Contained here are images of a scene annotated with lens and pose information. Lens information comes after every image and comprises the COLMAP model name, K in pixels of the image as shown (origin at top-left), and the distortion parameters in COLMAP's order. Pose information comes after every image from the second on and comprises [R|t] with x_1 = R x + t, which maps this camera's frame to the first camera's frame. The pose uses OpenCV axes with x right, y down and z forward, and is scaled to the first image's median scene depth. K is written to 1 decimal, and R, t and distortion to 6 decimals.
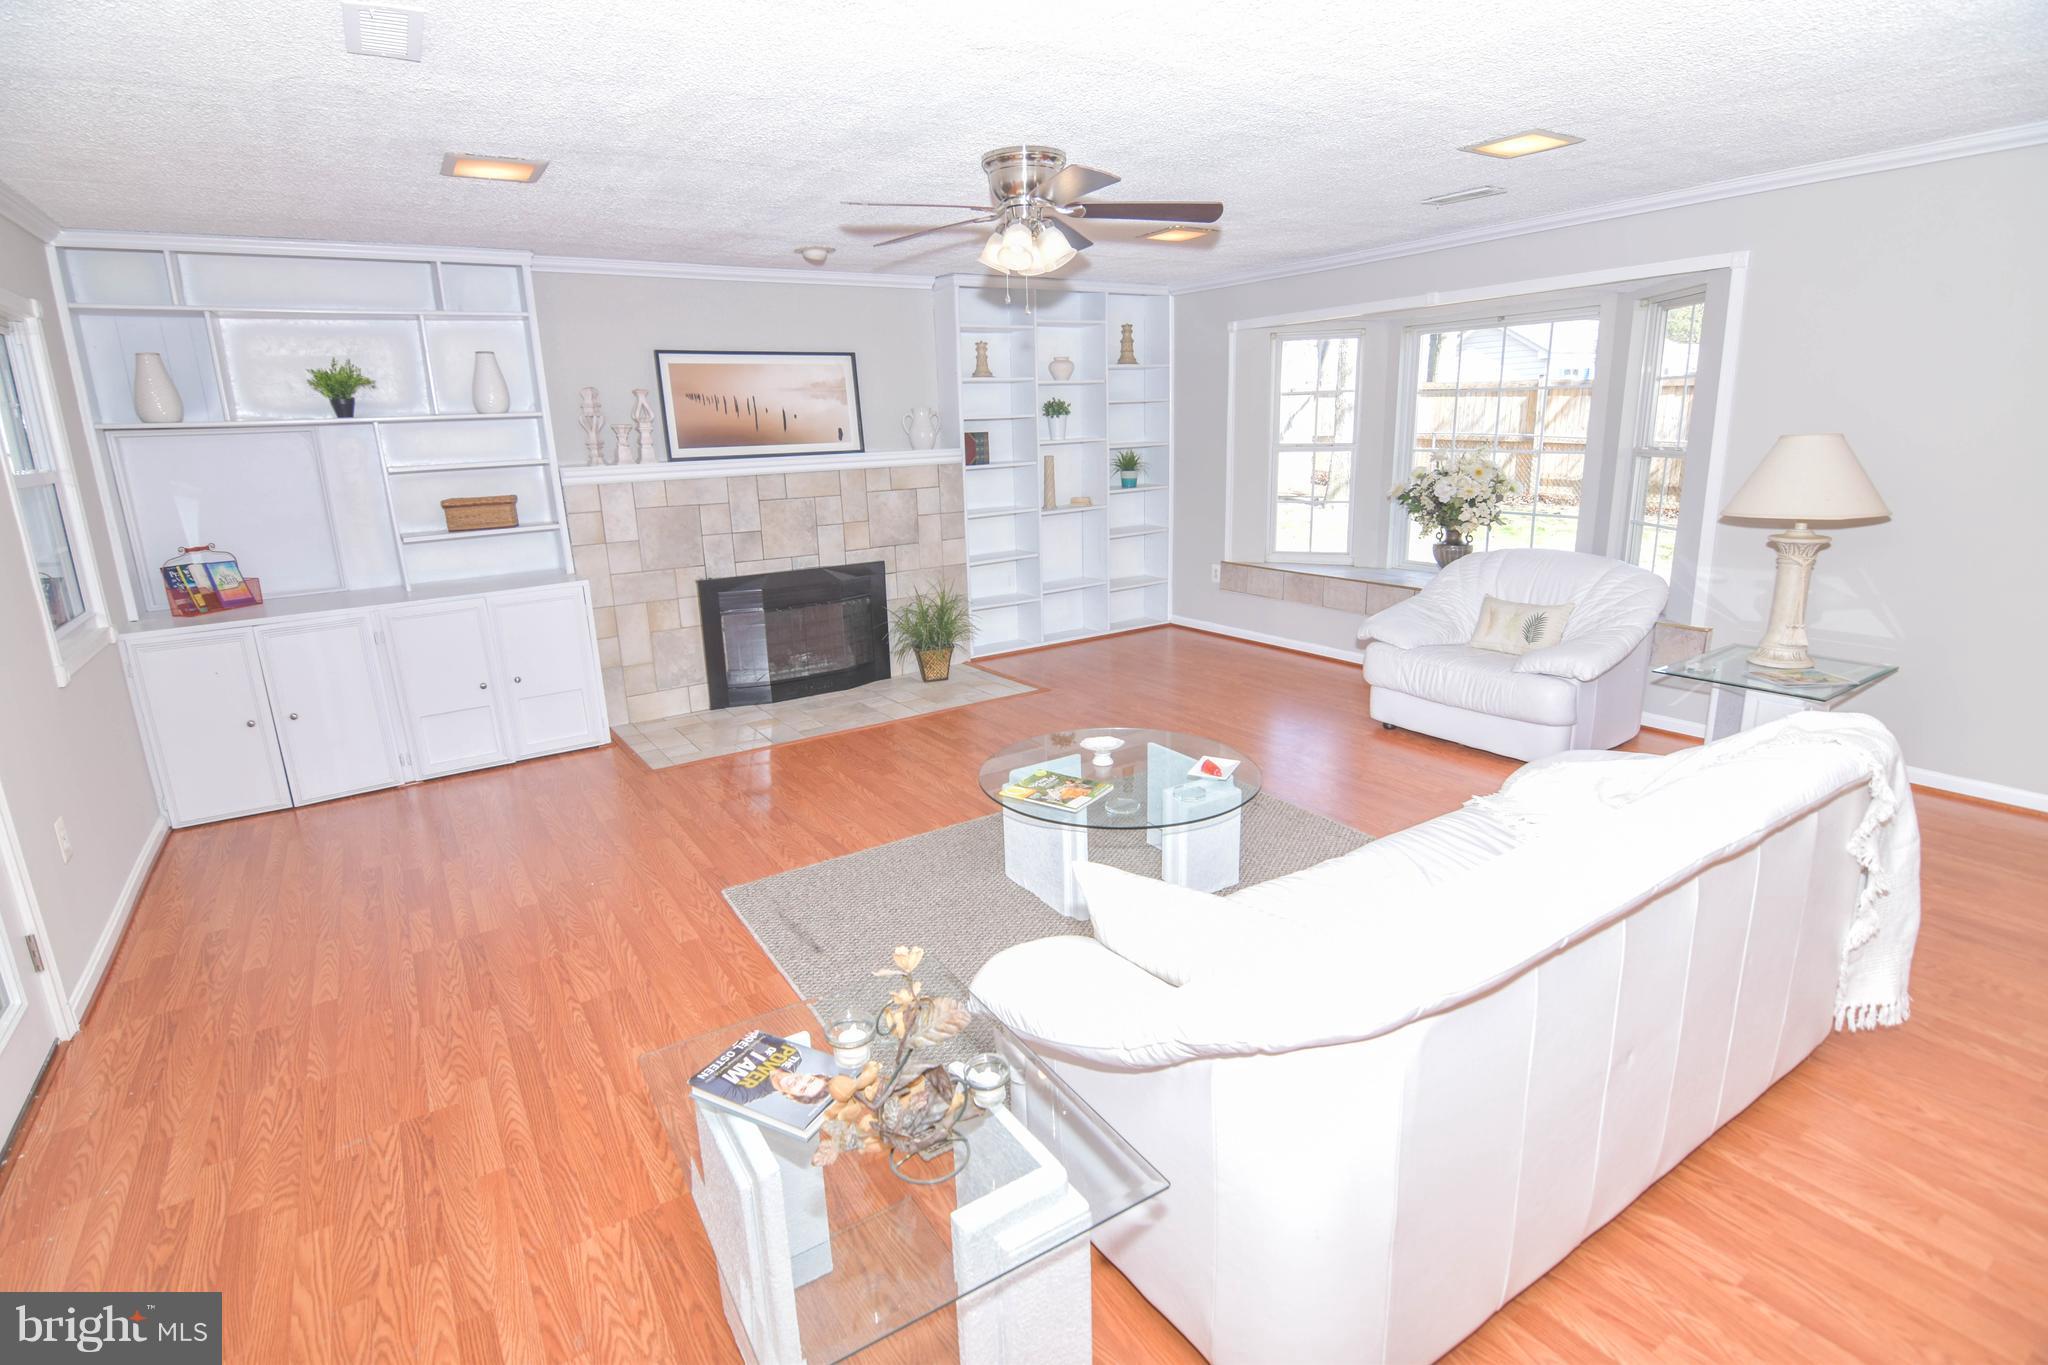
lens RADIAL K [[993.2, 0, 1015.7], [0, 993.2, 669.0], [0, 0, 1]] dist [-0.002157, -0.010980]
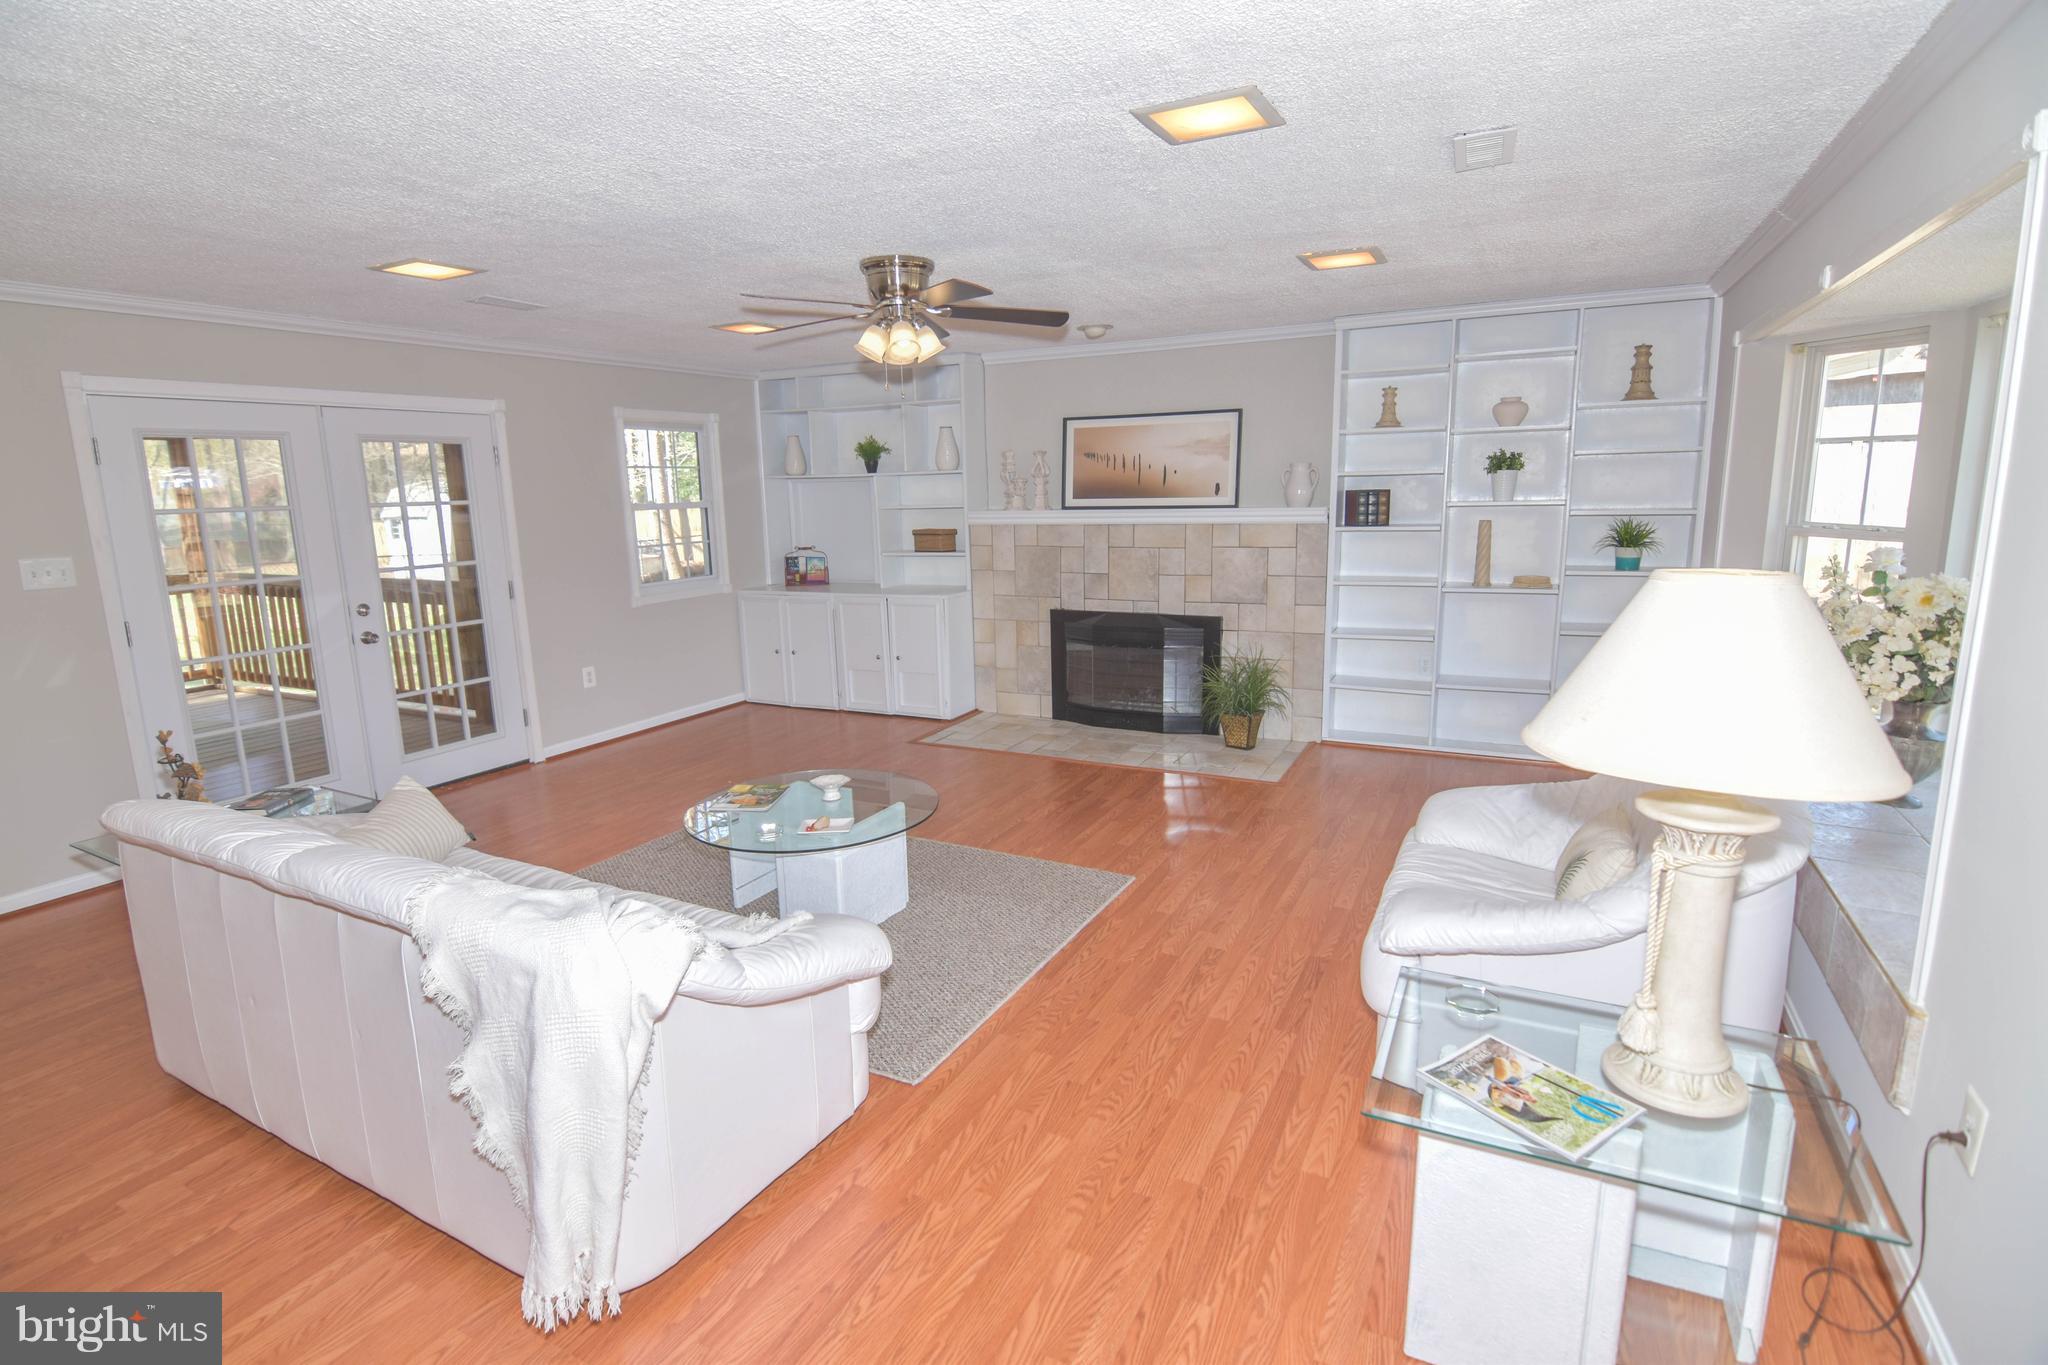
lens RADIAL K [[993.2, 0, 1015.7], [0, 993.2, 669.0], [0, 0, 1]] dist [-0.002157, -0.010980]
pose [[0.493153, 0.180487, -0.851014, 0.681634], [-0.202791, 0.975142, 0.089298, -0.115875], [0.845976, 0.128541, 0.517495, 0.352938]]
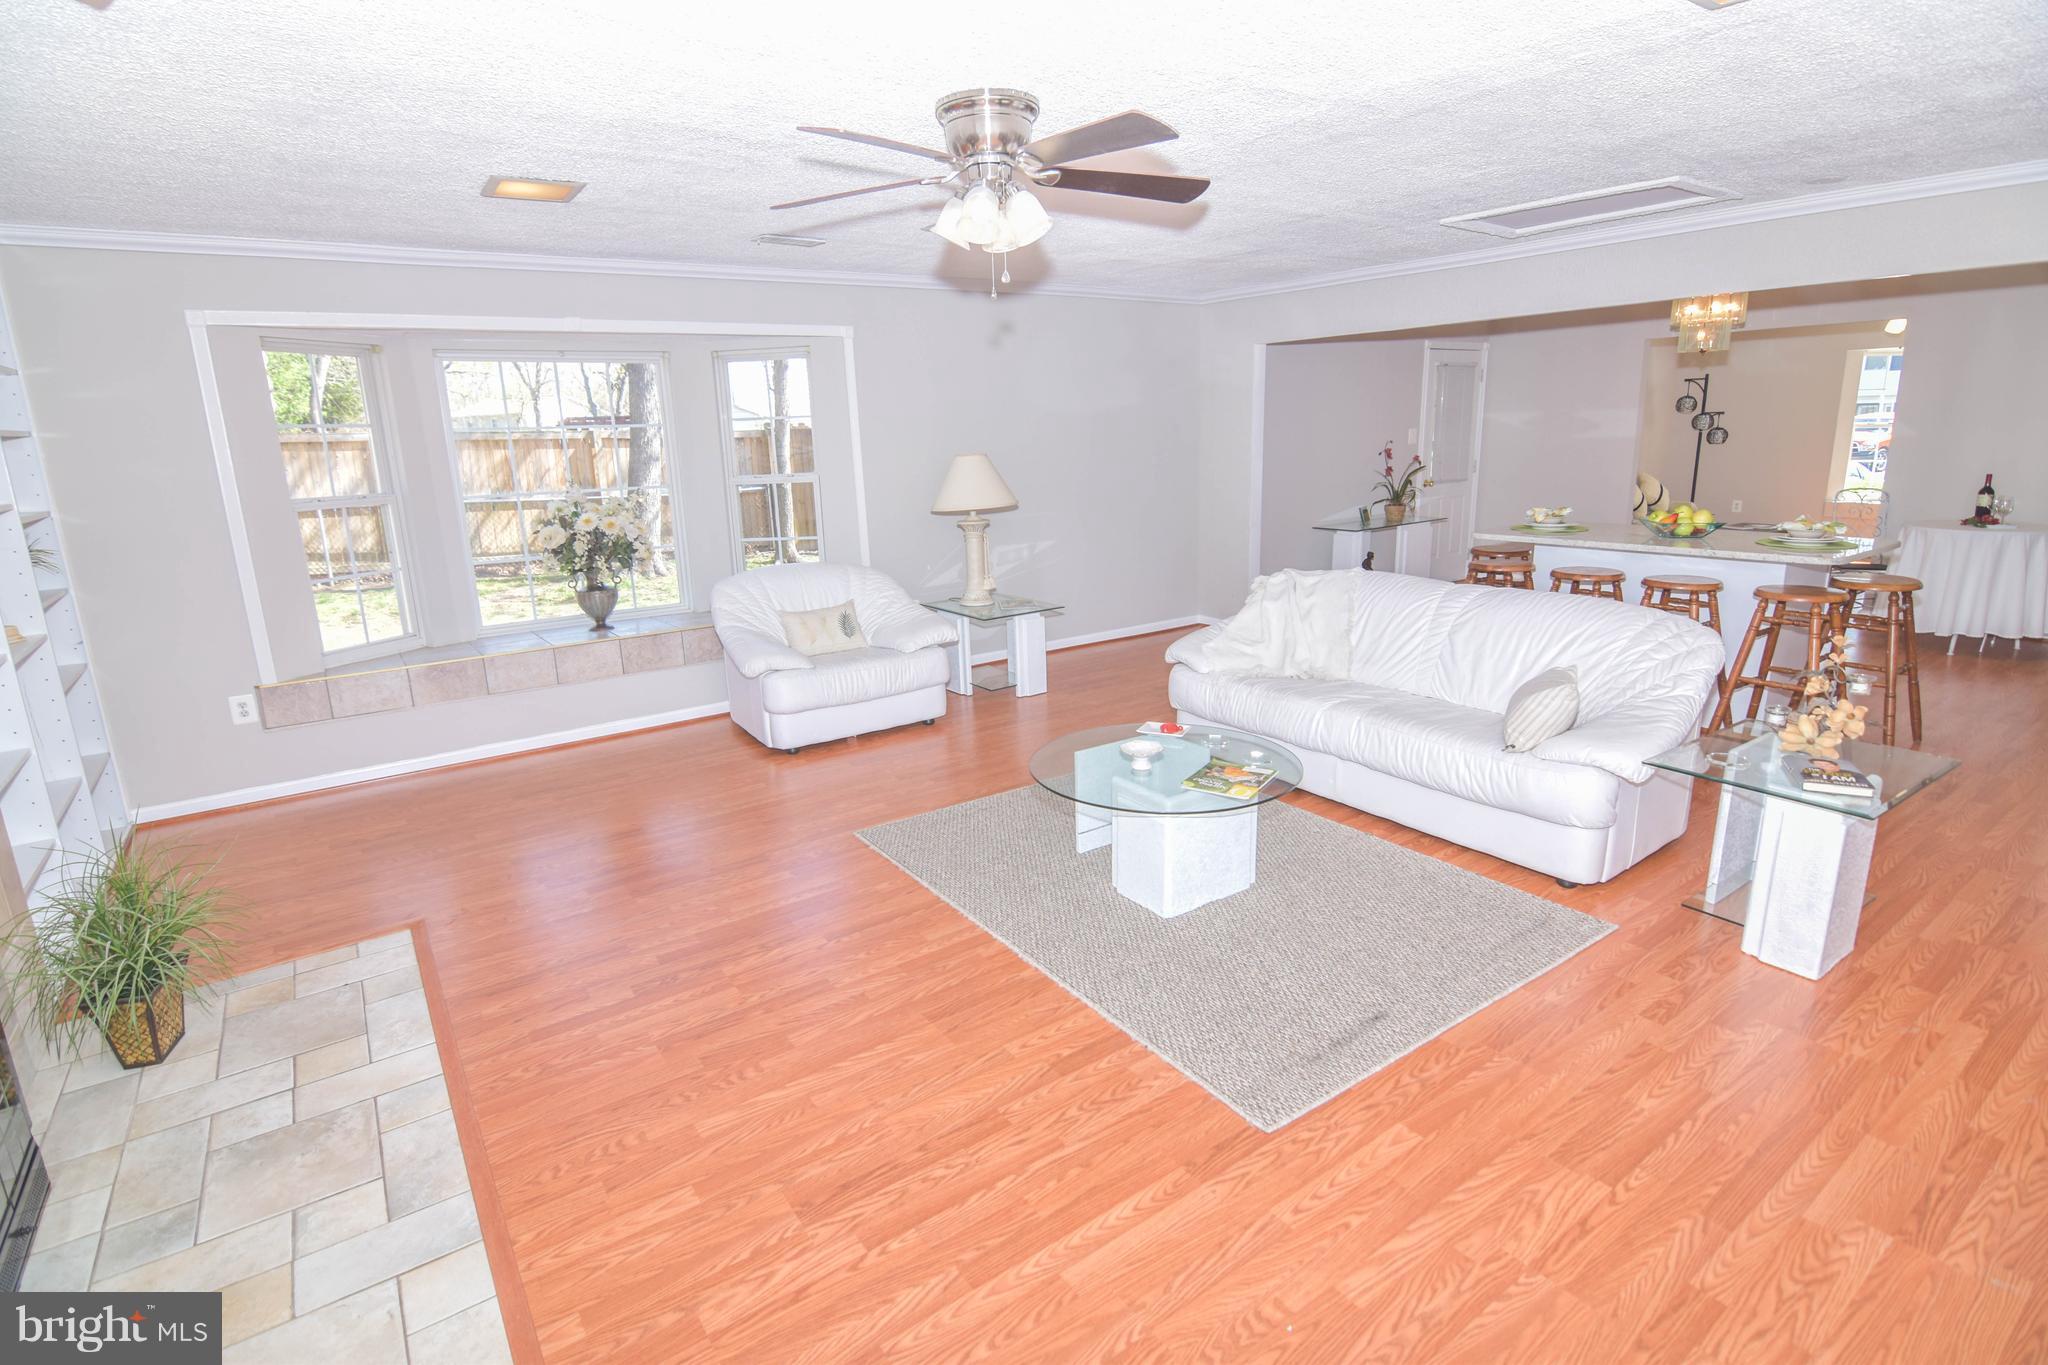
lens RADIAL K [[993.2, 0, 1015.7], [0, 993.2, 669.0], [0, 0, 1]] dist [-0.002157, -0.010980]
pose [[-0.033185, -0.201905, 0.978843, -0.532036], [0.273660, 0.940118, 0.203195, -0.145030], [-0.961254, 0.274613, 0.024056, 0.654482]]
